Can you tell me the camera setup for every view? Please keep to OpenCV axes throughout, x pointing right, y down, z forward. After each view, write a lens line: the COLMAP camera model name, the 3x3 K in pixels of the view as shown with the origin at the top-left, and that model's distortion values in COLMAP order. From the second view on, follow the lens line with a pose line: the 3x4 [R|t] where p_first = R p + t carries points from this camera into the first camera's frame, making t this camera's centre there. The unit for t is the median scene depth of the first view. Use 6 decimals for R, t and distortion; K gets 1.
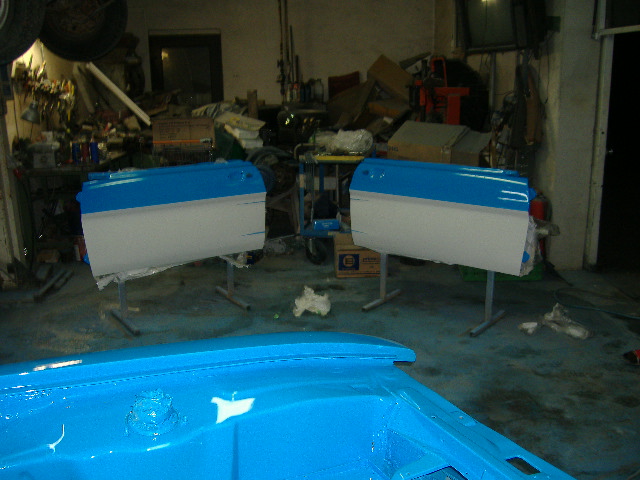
lens RADIAL K [[722.7, 0, 320.0], [0, 722.7, 240.0], [0, 0, 1]] dist [-0.021043, 0.008353]
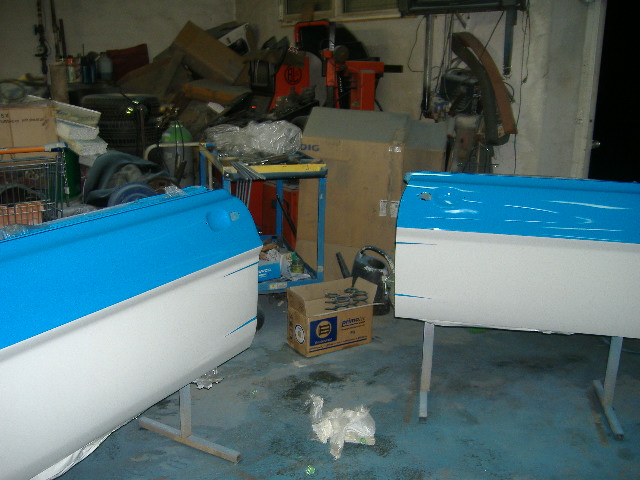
lens RADIAL K [[681.2, 0, 319.9], [0, 681.2, 279.3], [0, 0, 1]] dist [-0.074387, 0.033540]
pose [[0.890674, -0.119214, 0.438734, -0.186756], [0.080840, 0.991159, 0.105209, -0.066000], [-0.447397, -0.058240, 0.892437, 0.387523]]
